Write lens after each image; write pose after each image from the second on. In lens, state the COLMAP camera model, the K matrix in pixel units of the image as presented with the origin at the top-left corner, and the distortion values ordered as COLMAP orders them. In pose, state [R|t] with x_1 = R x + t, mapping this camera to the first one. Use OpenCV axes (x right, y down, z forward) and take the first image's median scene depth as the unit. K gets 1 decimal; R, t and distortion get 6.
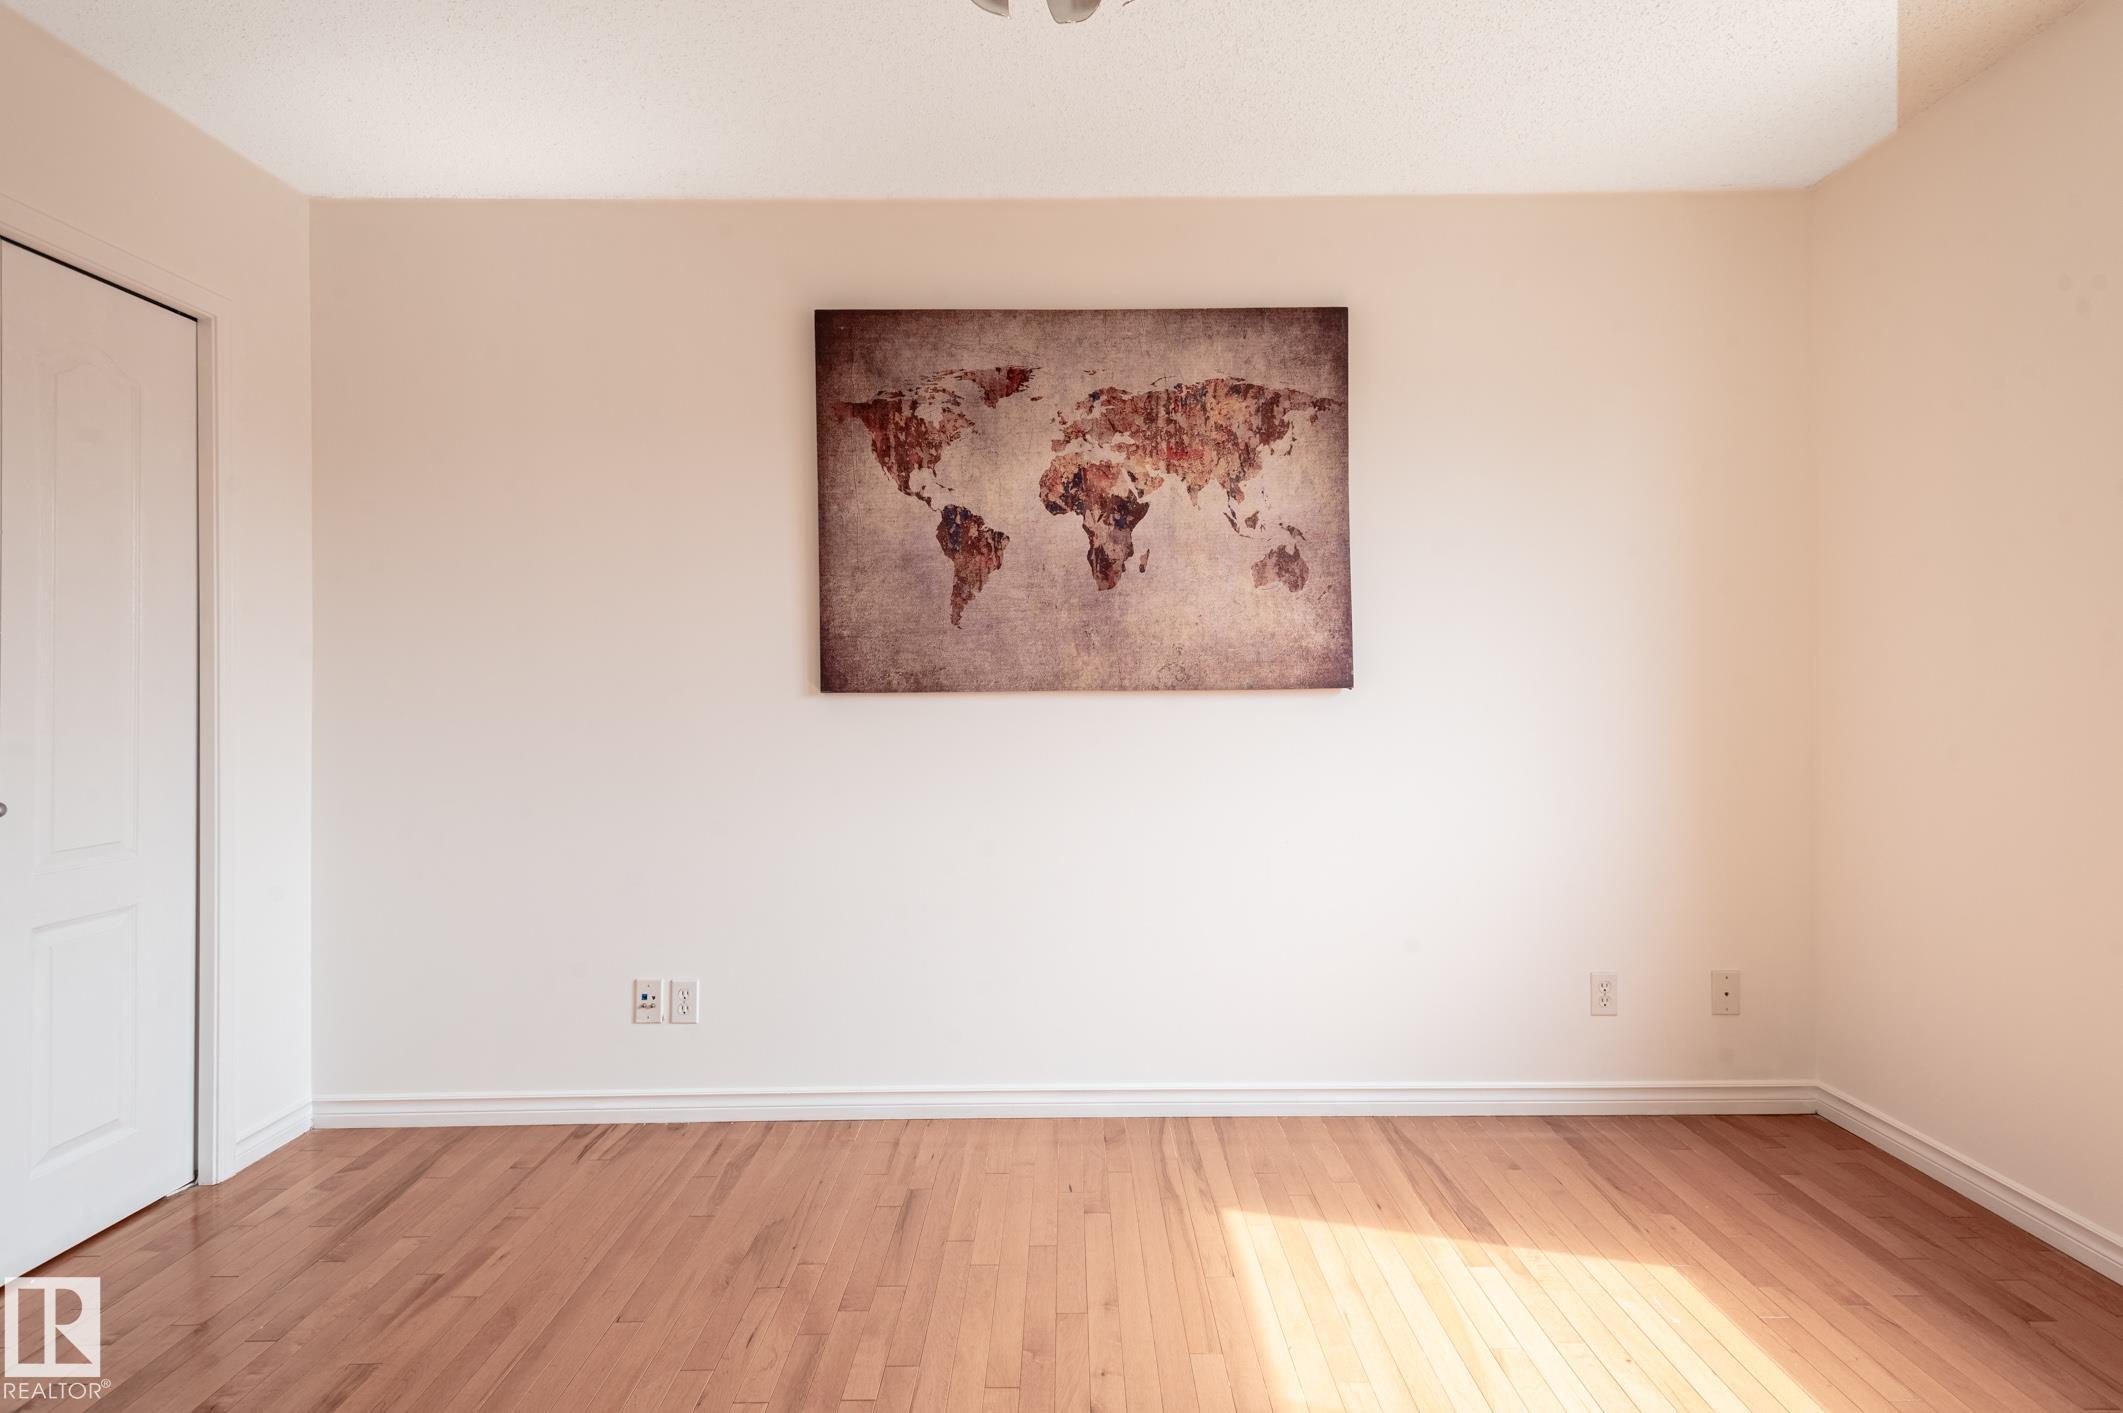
lens RADIAL K [[1042.9, 0, 1081.0], [0, 1042.9, 694.2], [0, 0, 1]] dist [0.022981, -0.008300]
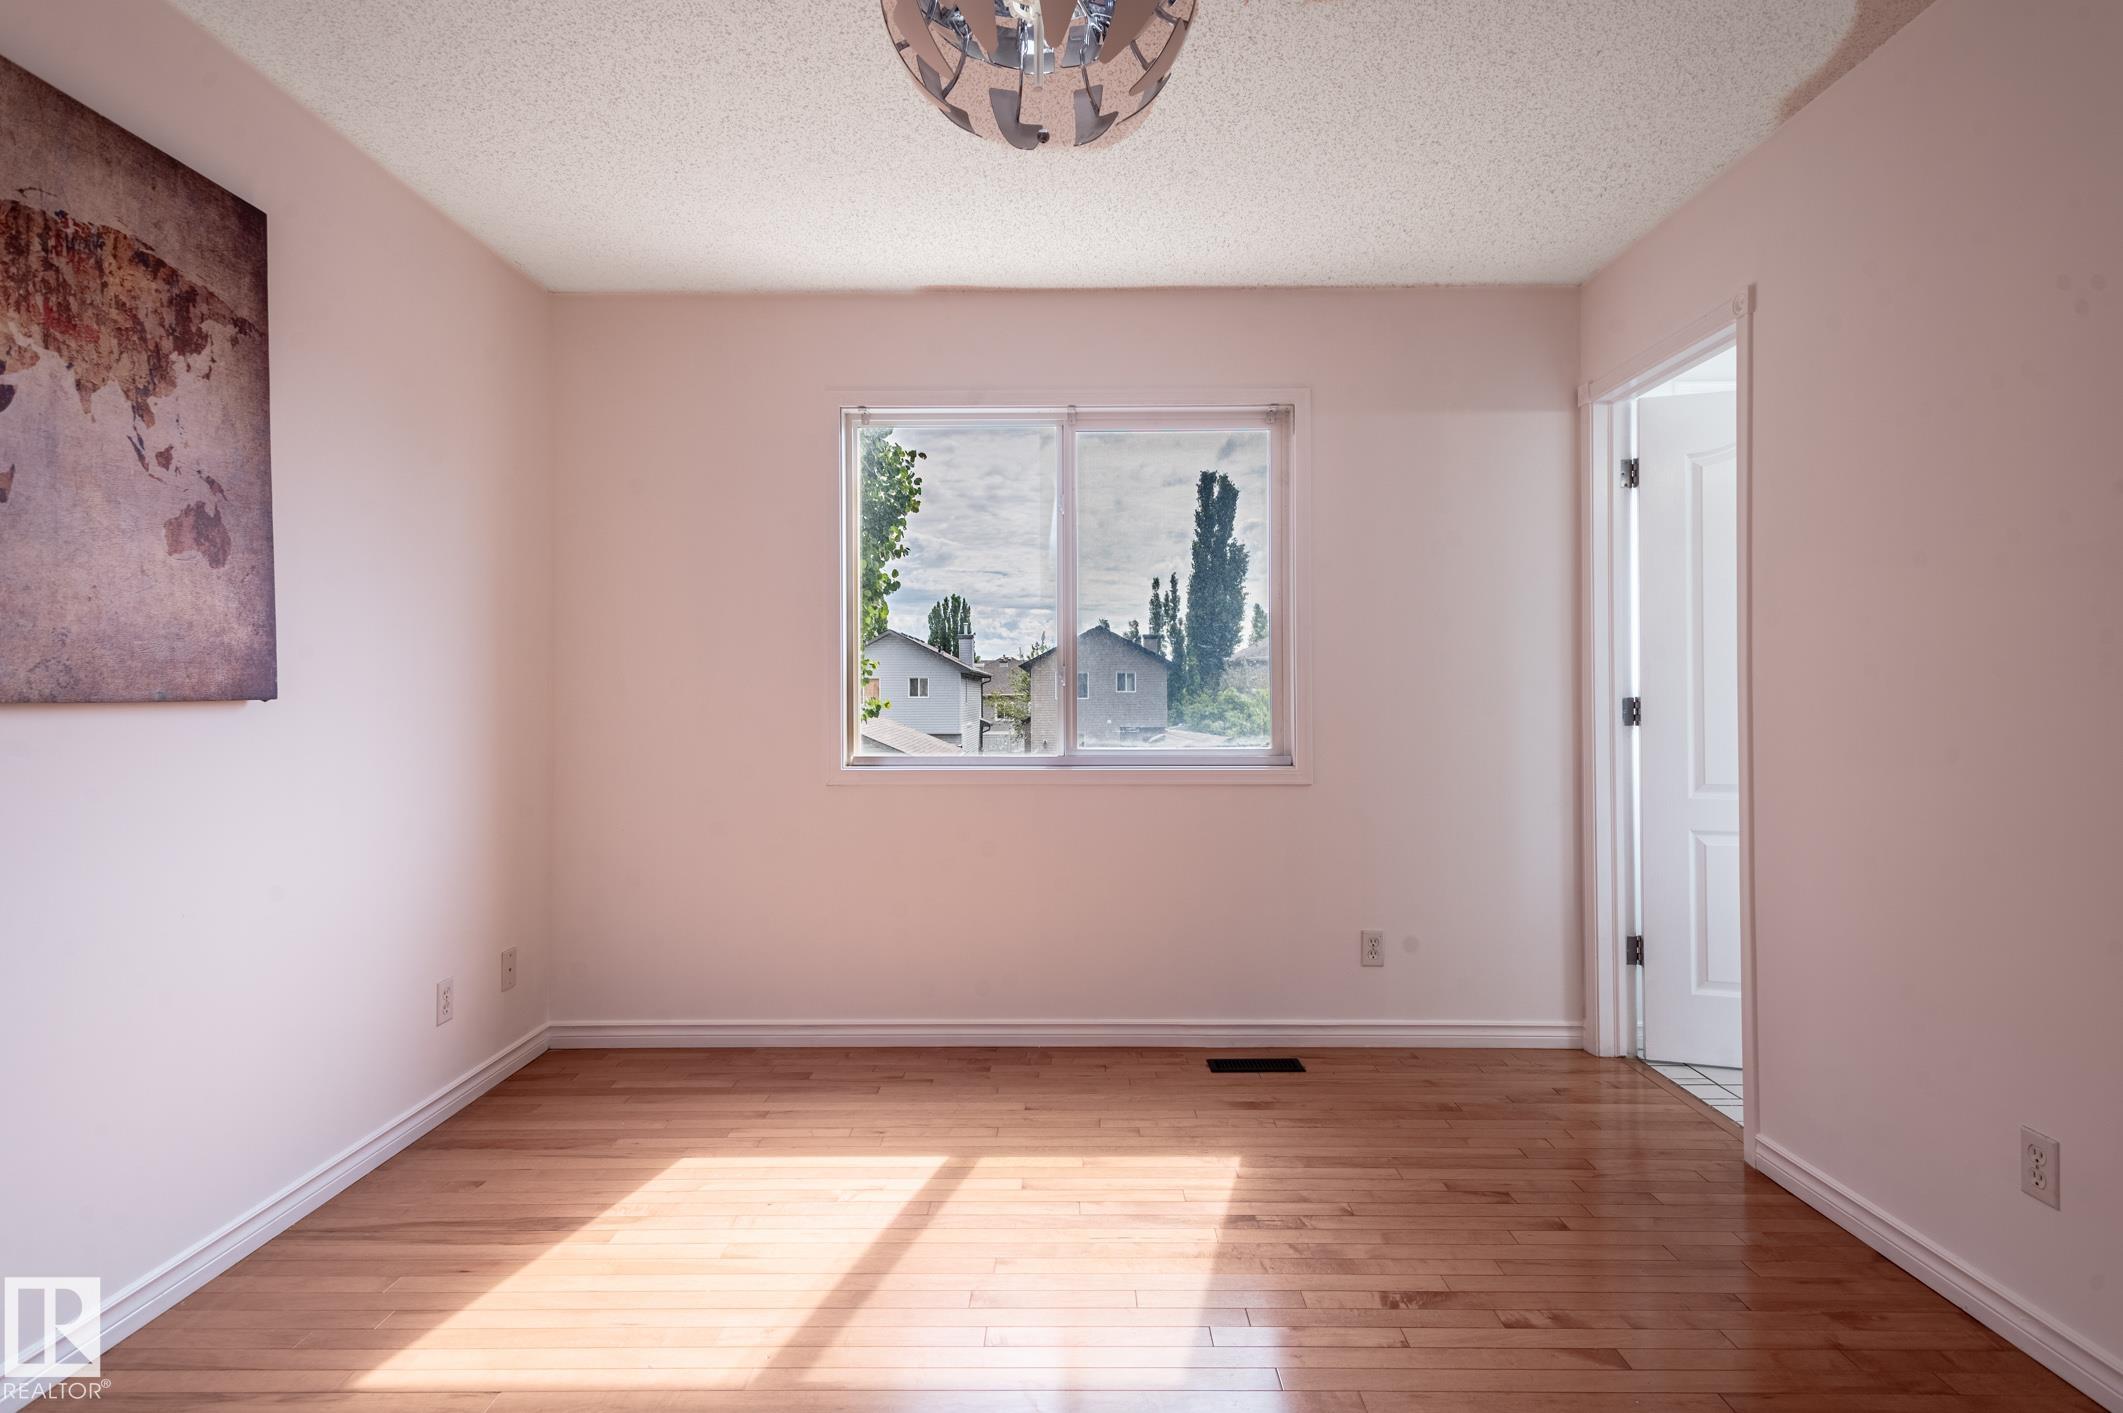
lens RADIAL K [[1042.9, 0, 1070.5], [0, 1042.9, 690.7], [0, 0, 1]] dist [0.022981, -0.008300]
pose [[0.007506, 0.010114, 0.999921, -0.541200], [0.001893, 0.999947, -0.010129, -0.003634], [-0.999970, 0.001969, 0.007487, 0.402725]]
